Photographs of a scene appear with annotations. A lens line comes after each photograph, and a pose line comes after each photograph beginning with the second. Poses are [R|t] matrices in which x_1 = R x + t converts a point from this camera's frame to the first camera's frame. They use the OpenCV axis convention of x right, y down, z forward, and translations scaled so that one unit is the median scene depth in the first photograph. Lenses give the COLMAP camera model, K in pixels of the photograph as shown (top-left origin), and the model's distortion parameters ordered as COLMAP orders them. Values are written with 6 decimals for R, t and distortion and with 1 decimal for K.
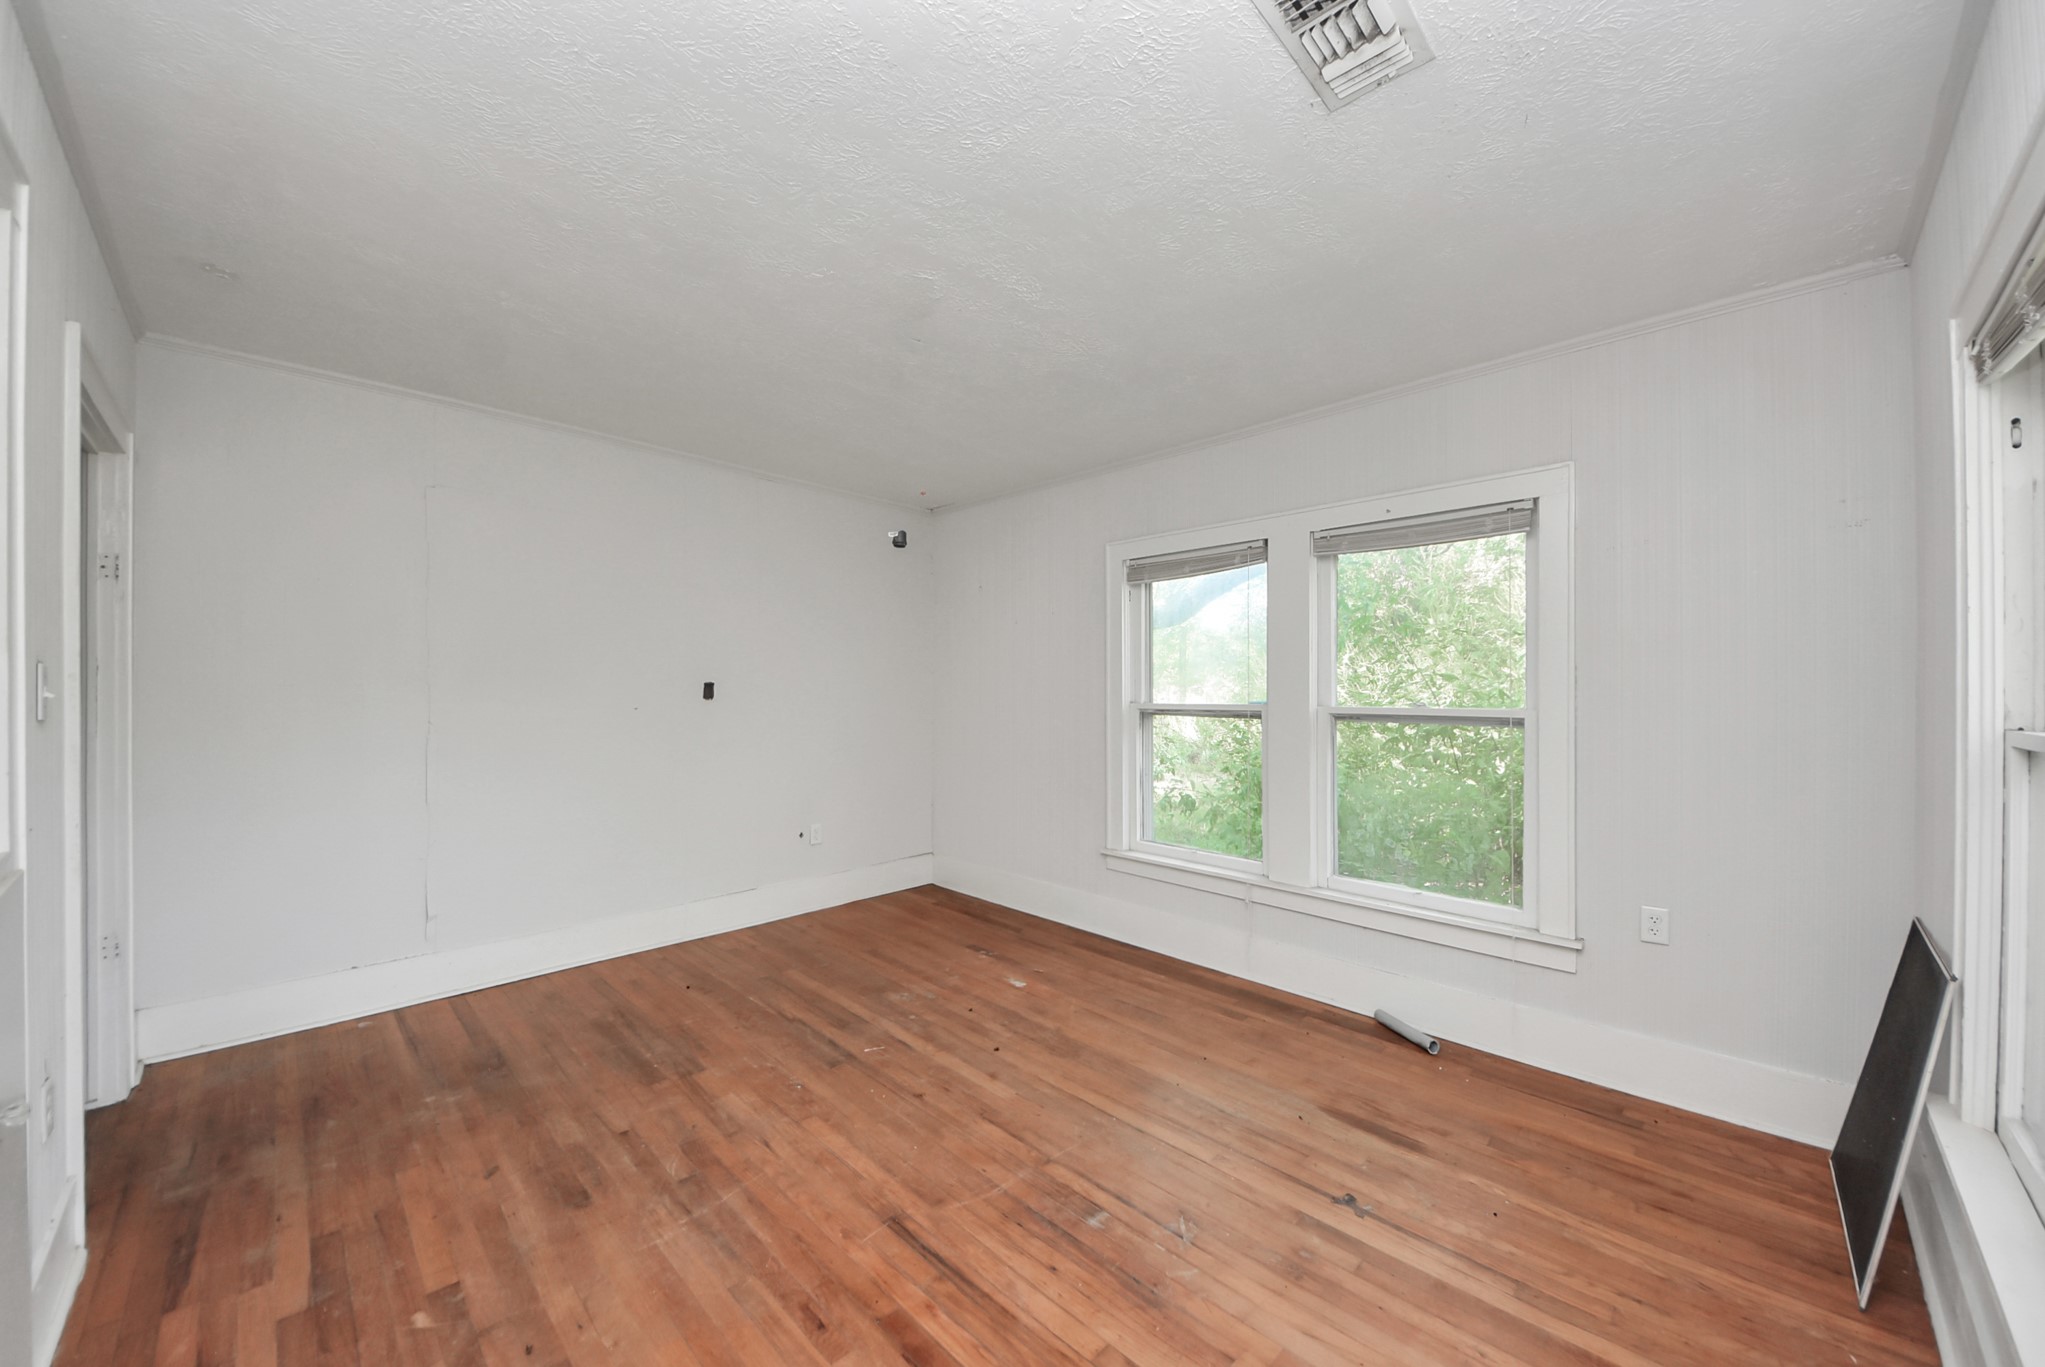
lens RADIAL K [[755.9, 0, 1065.3], [0, 755.9, 689.1], [0, 0, 1]] dist [0.046997, -0.024252]
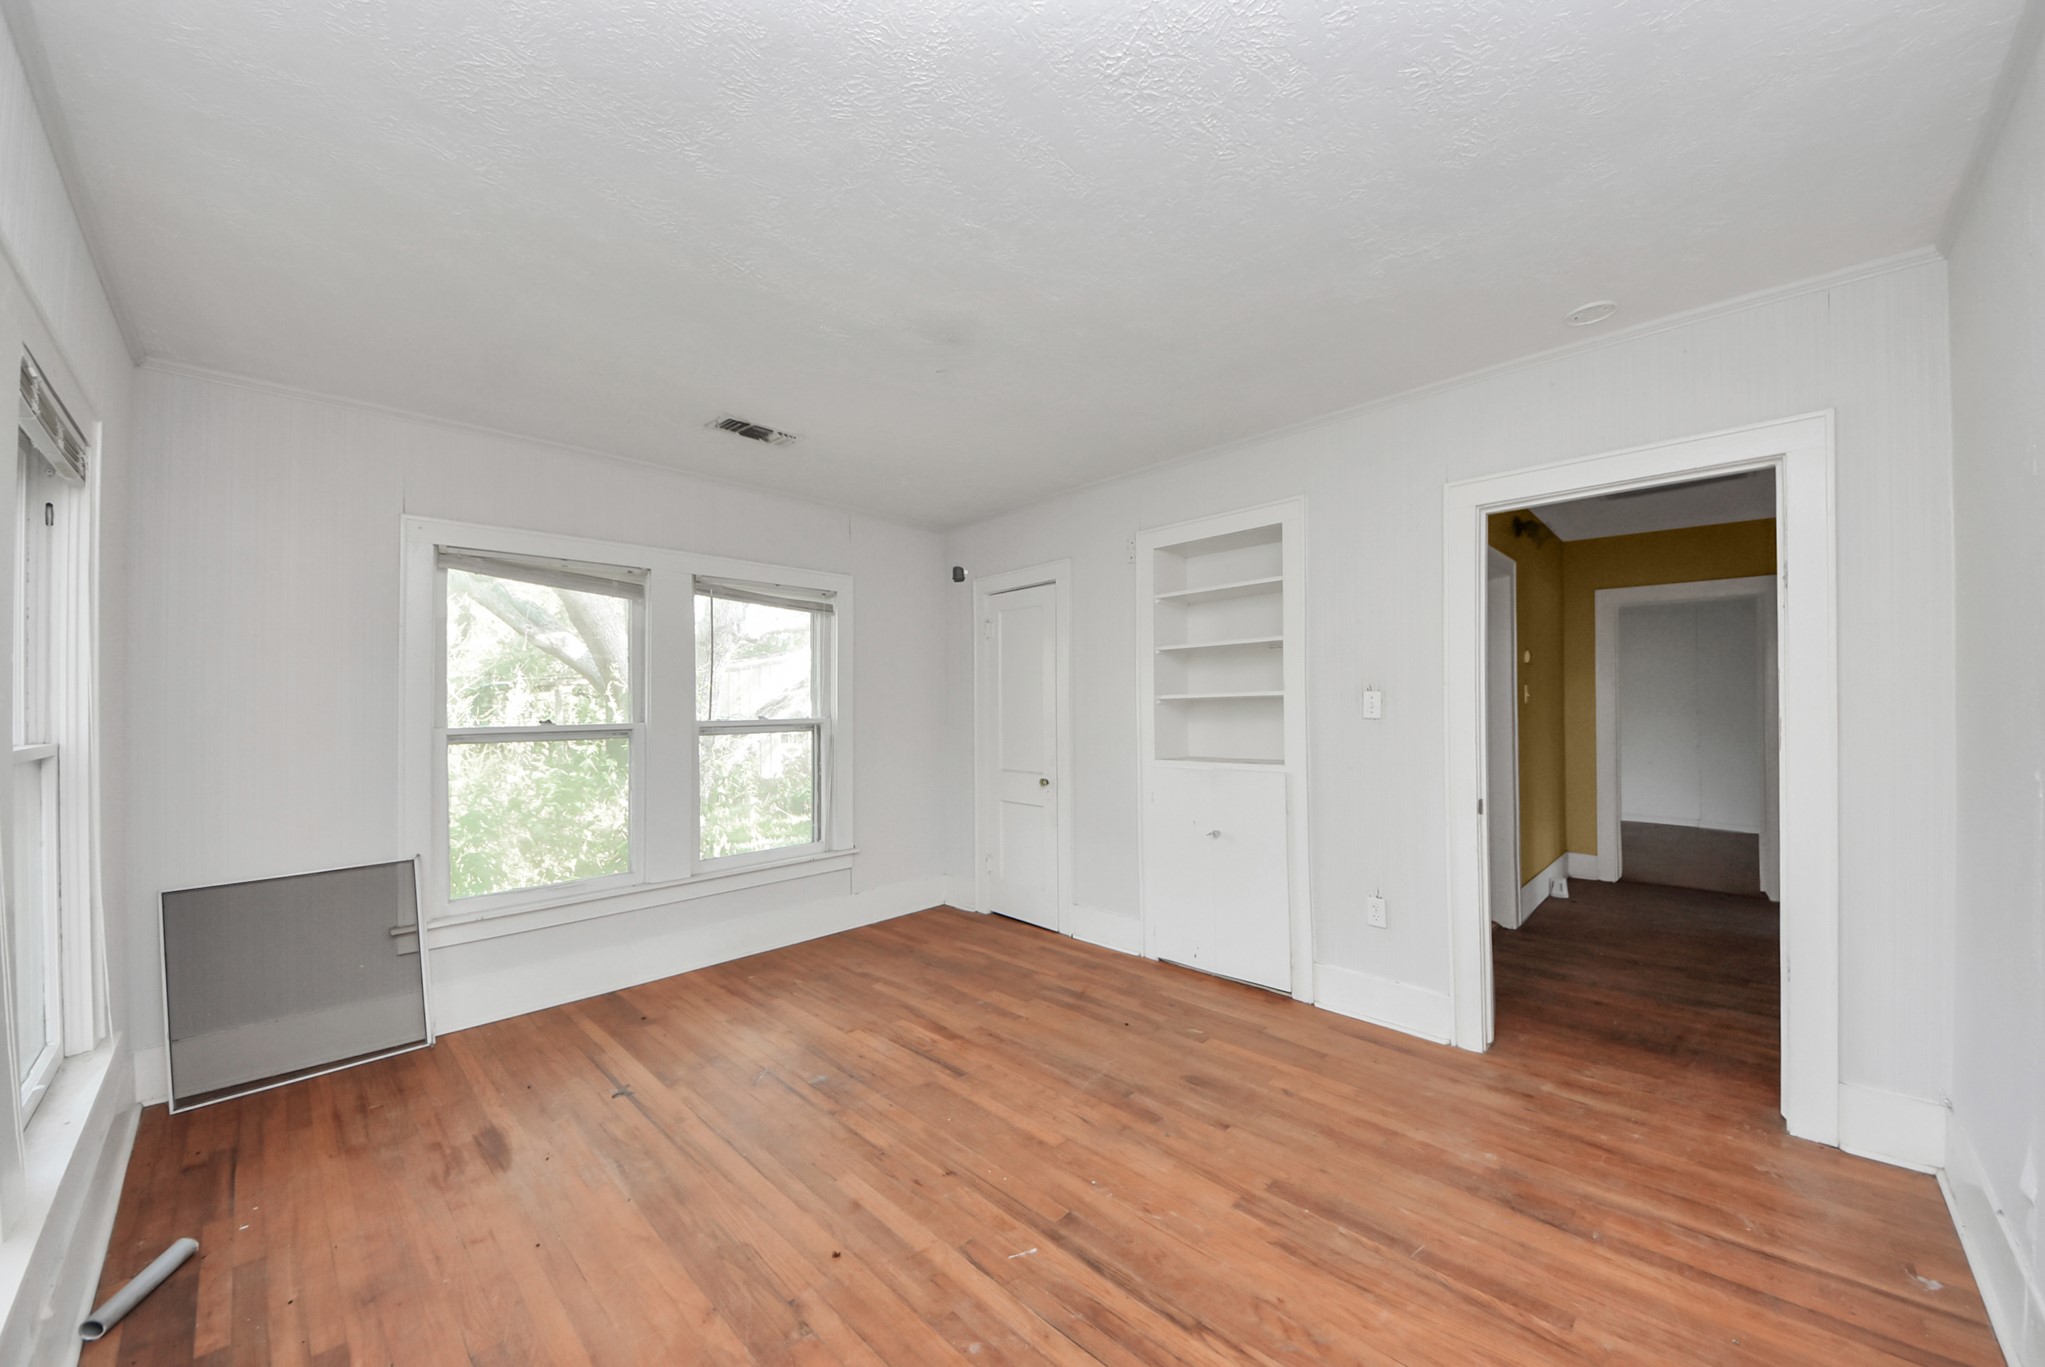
lens RADIAL K [[733.9, 0, 1043.3], [0, 733.9, 700.6], [0, 0, 1]] dist [0.027762, -0.014378]
pose [[-0.999753, 0.008325, 0.020628, -0.303700], [0.008312, 0.999965, -0.000701, -0.003051], [-0.020633, -0.000529, -0.999787, 1.747369]]
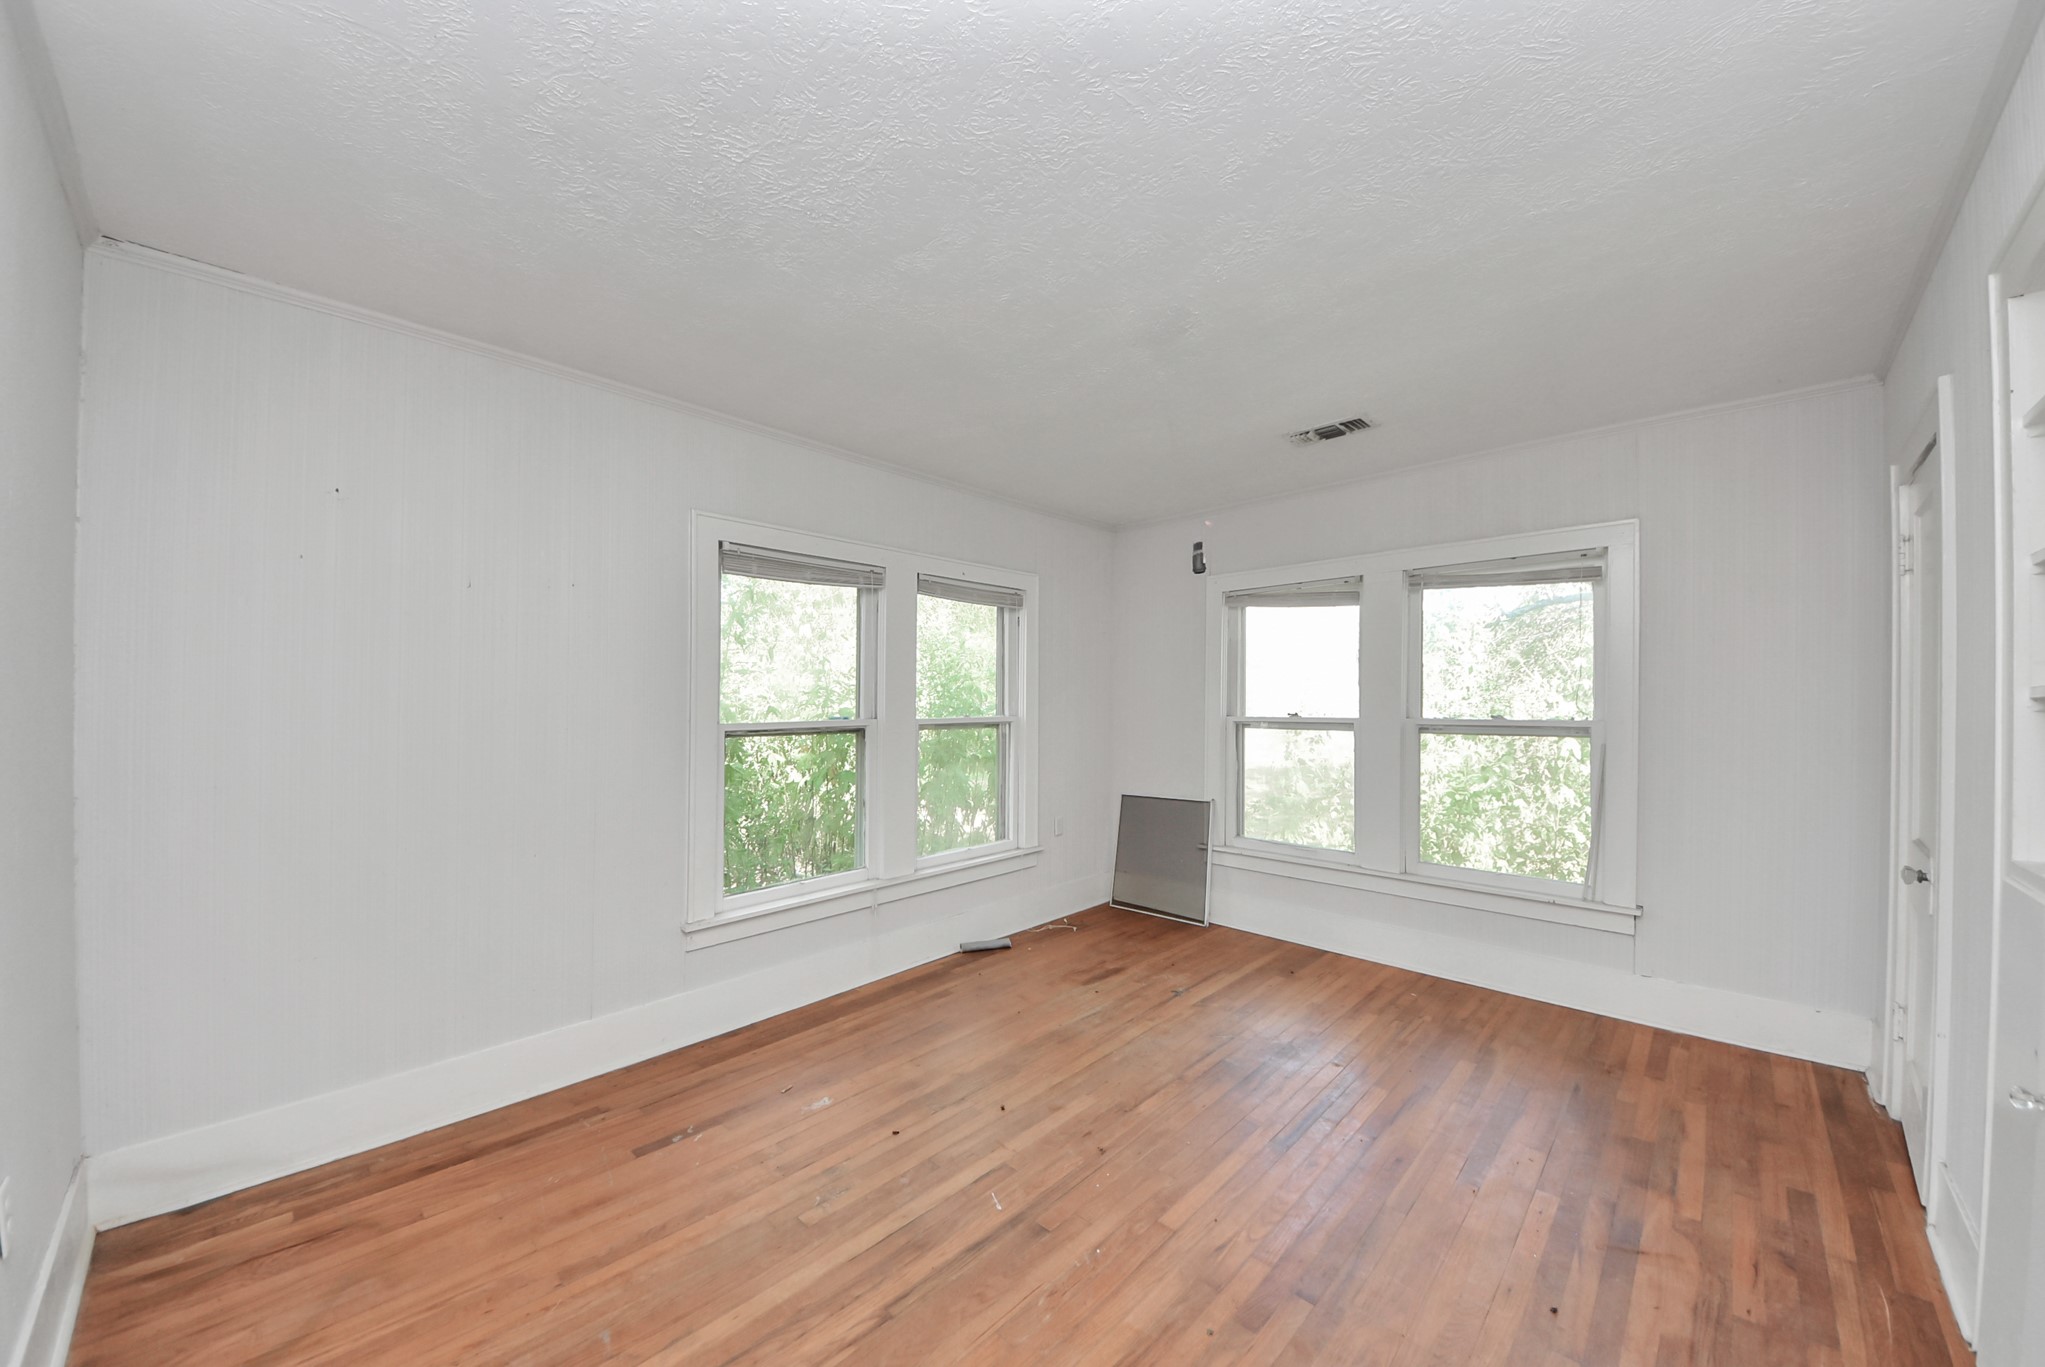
lens RADIAL K [[733.9, 0, 1043.3], [0, 733.9, 700.6], [0, 0, 1]] dist [0.027762, -0.014378]
pose [[-0.015079, -0.005839, 0.999869, -1.024315], [0.000737, 0.999983, 0.005850, -0.014560], [-0.999886, 0.000825, -0.015074, 1.030042]]
